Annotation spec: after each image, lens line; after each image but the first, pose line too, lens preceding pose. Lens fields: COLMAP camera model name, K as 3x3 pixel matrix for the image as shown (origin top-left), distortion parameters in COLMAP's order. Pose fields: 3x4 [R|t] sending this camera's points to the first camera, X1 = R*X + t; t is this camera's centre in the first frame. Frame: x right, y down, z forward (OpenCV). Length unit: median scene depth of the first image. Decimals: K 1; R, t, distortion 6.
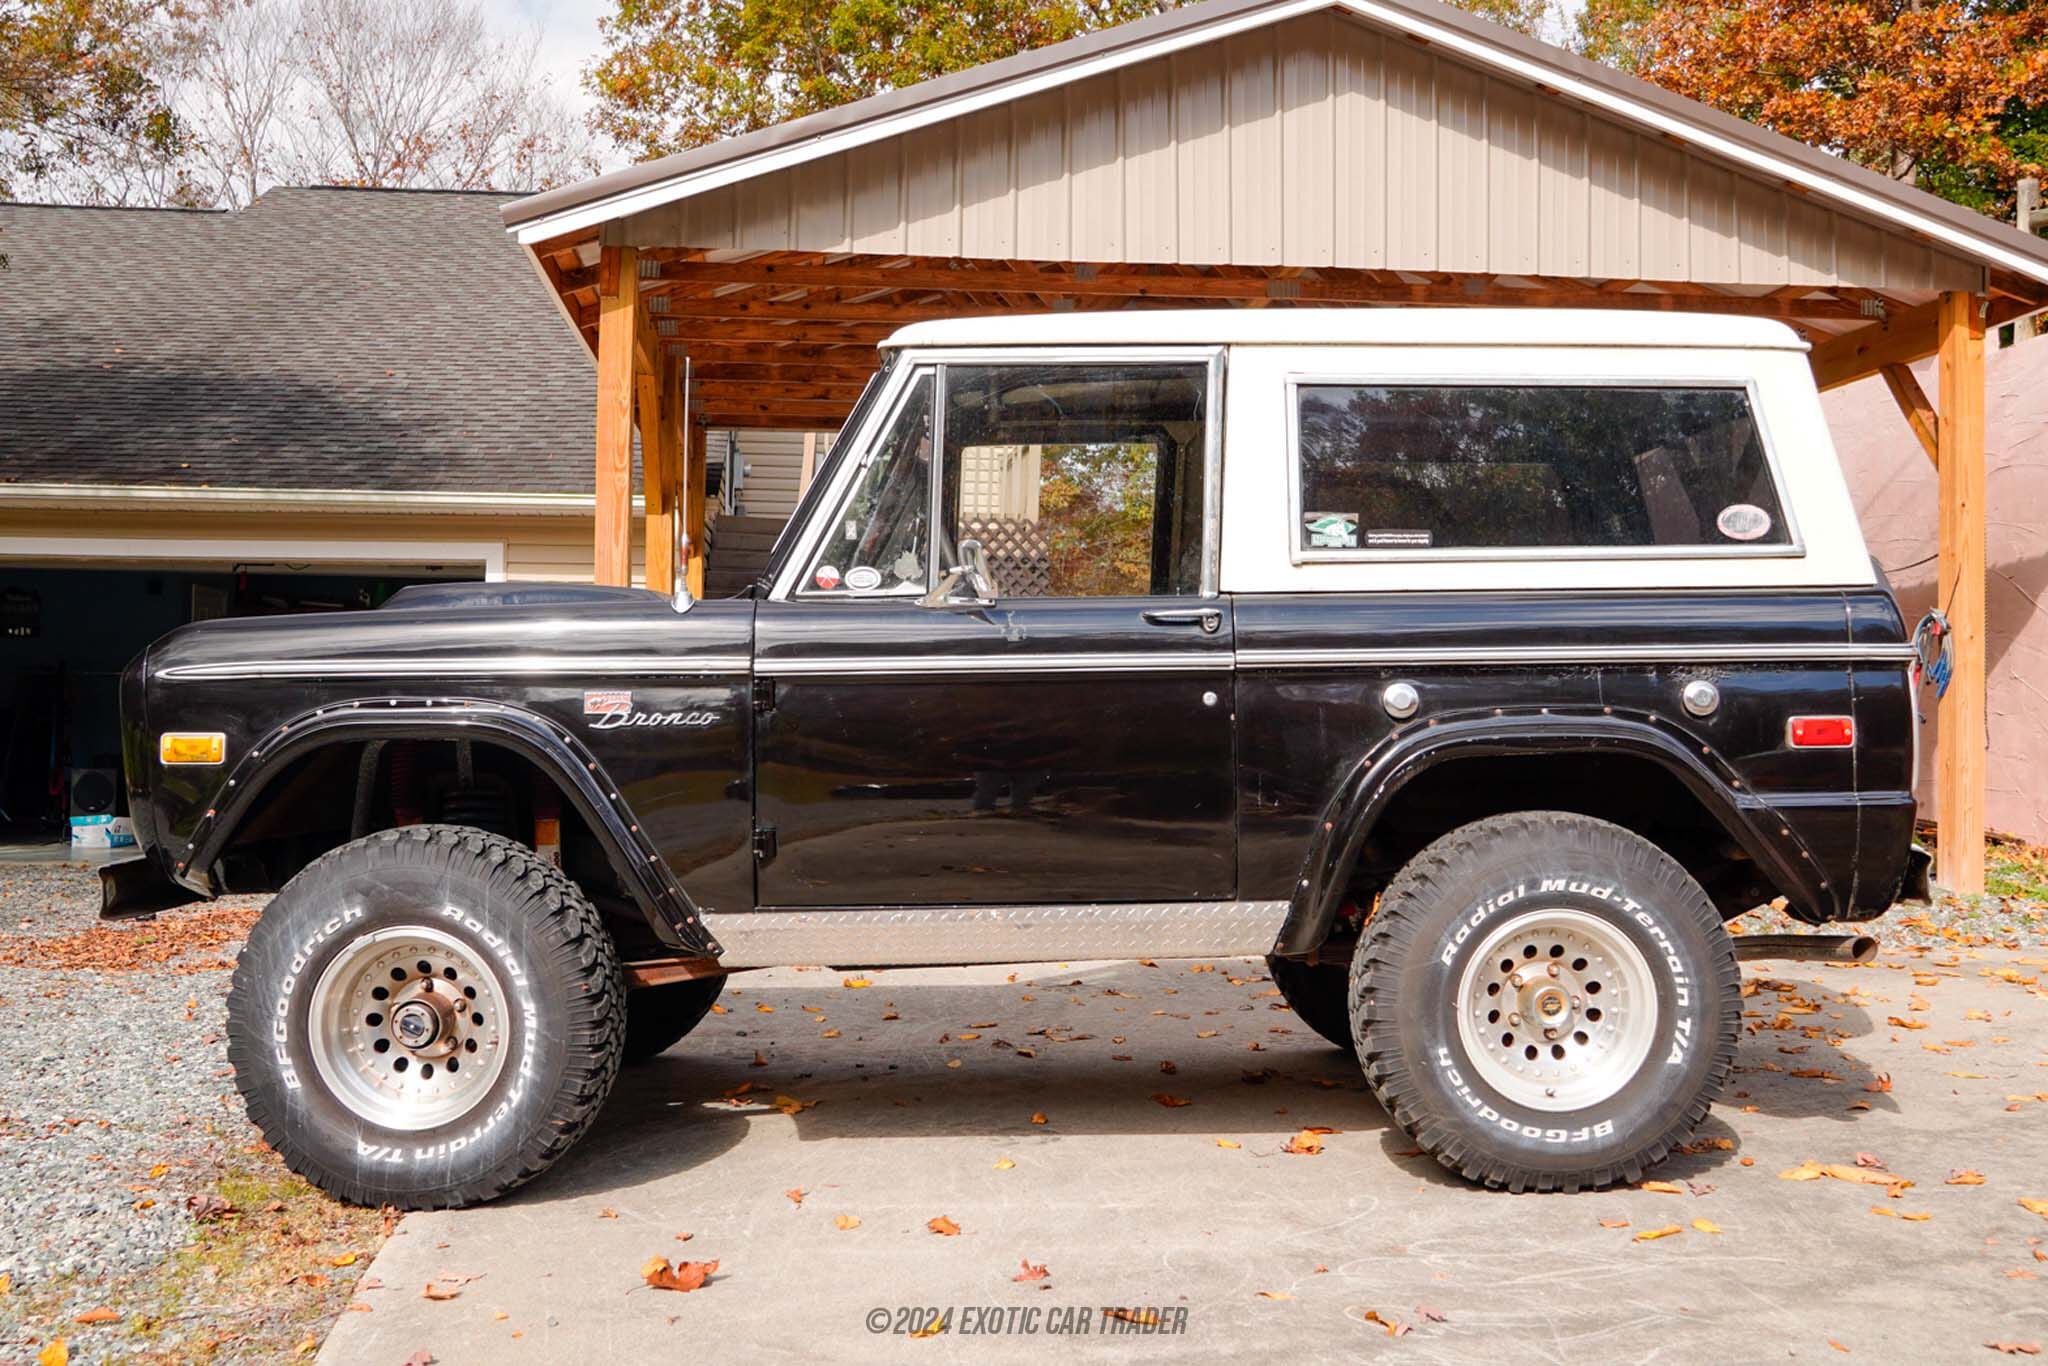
lens RADIAL K [[1728.2, 0, 918.3], [0, 1728.2, 739.2], [0, 0, 1]] dist [-0.041256, 0.052253]
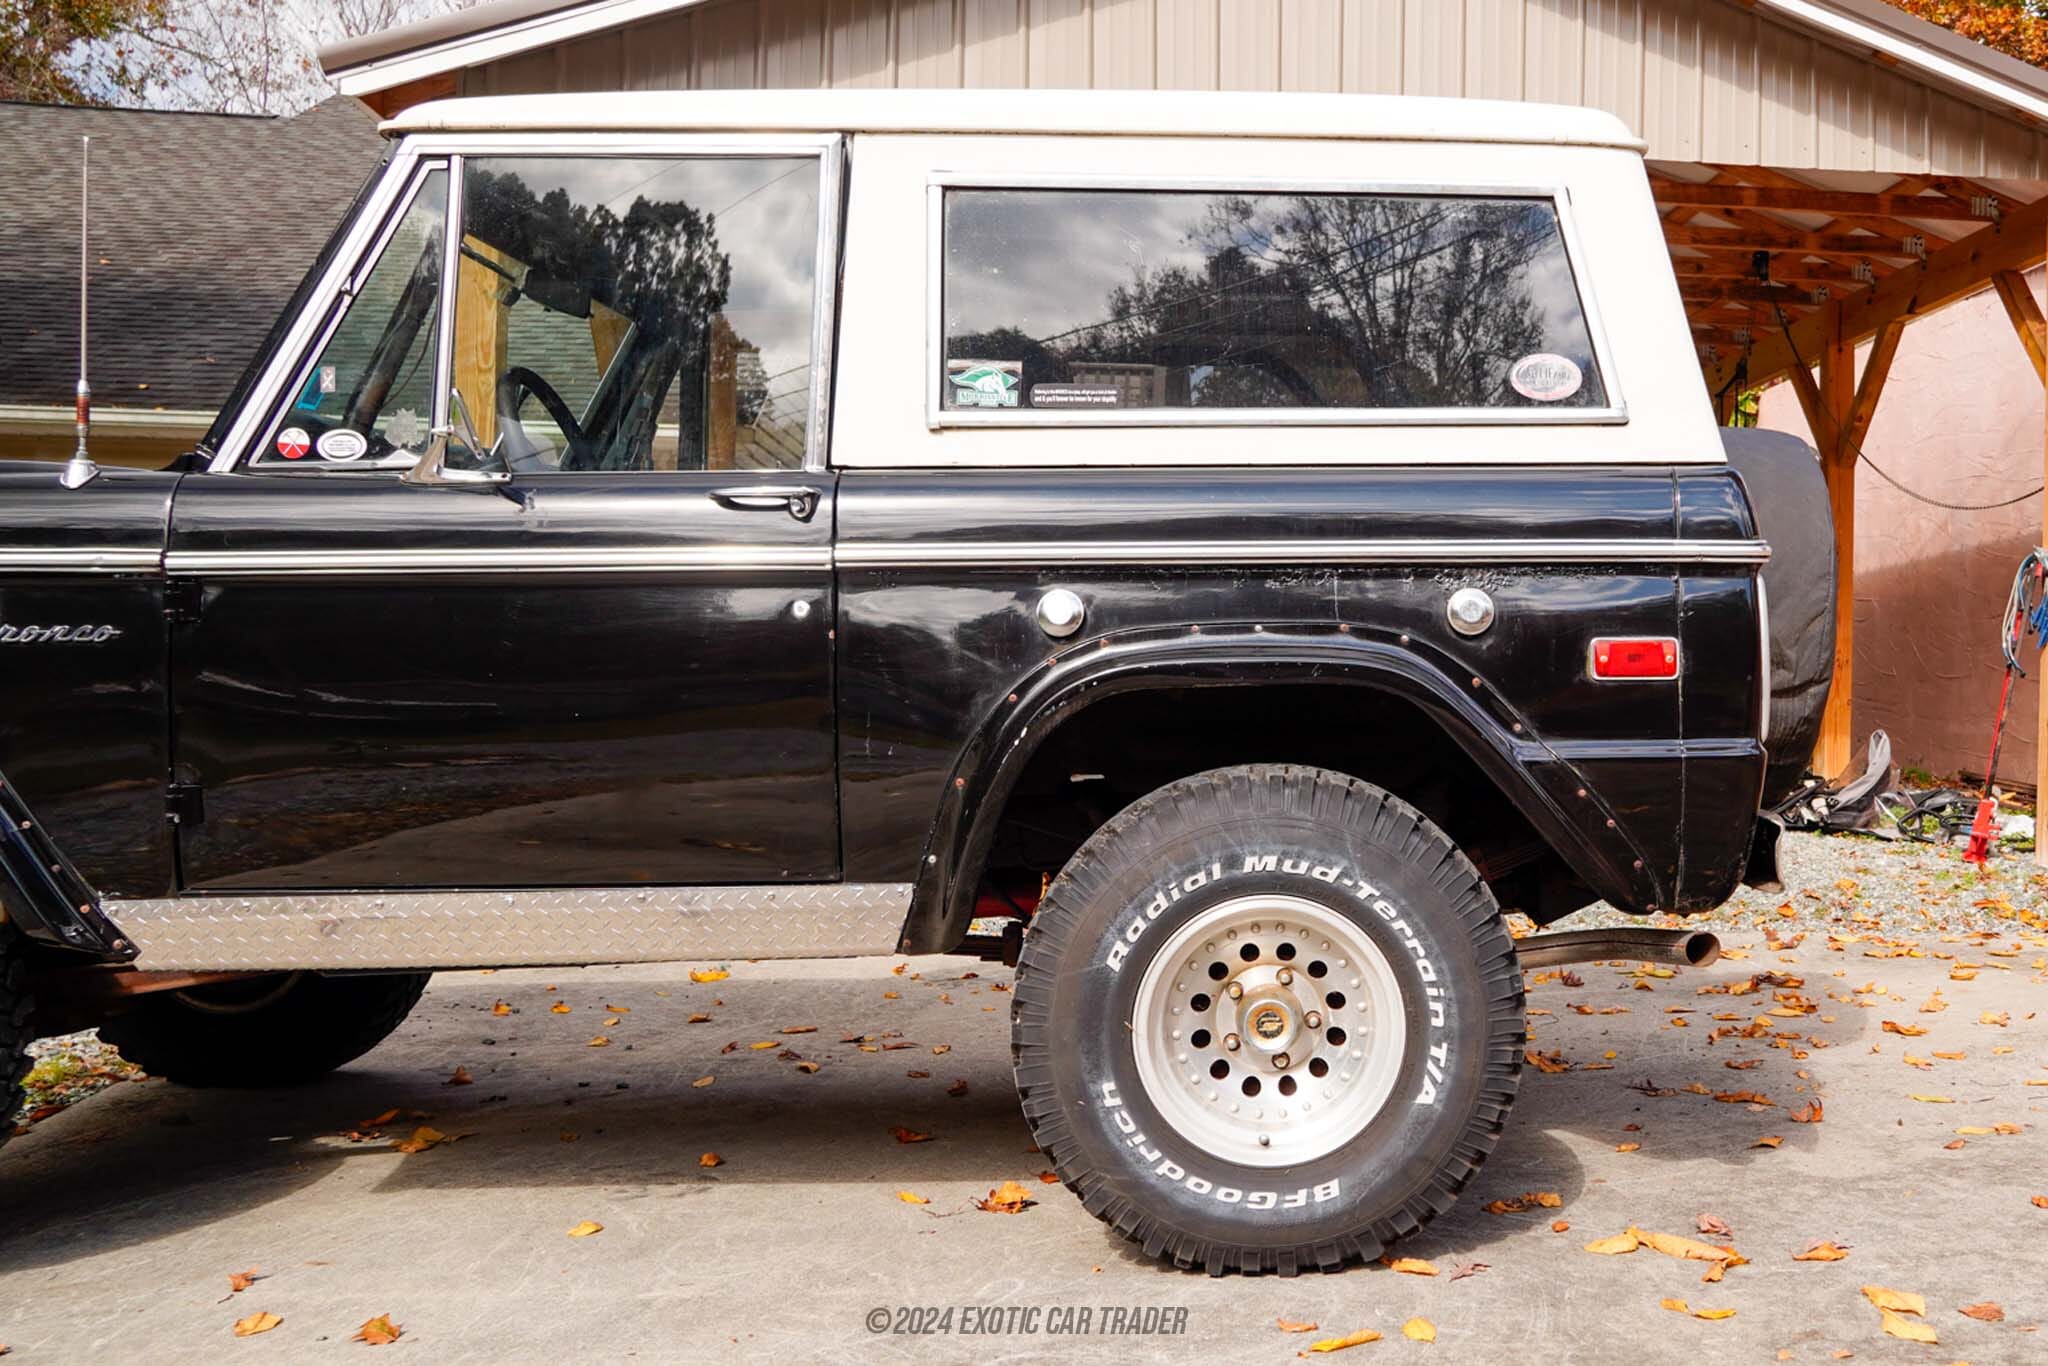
lens RADIAL K [[1770.7, 0, 1196.9], [0, 1770.7, 760.4], [0, 0, 1]] dist [-0.014407, 0.019897]
pose [[0.999654, 0.002635, 0.026173, 0.316120], [-0.003394, 0.999574, 0.028987, 0.018309], [-0.026086, -0.029066, 0.999237, 0.236890]]
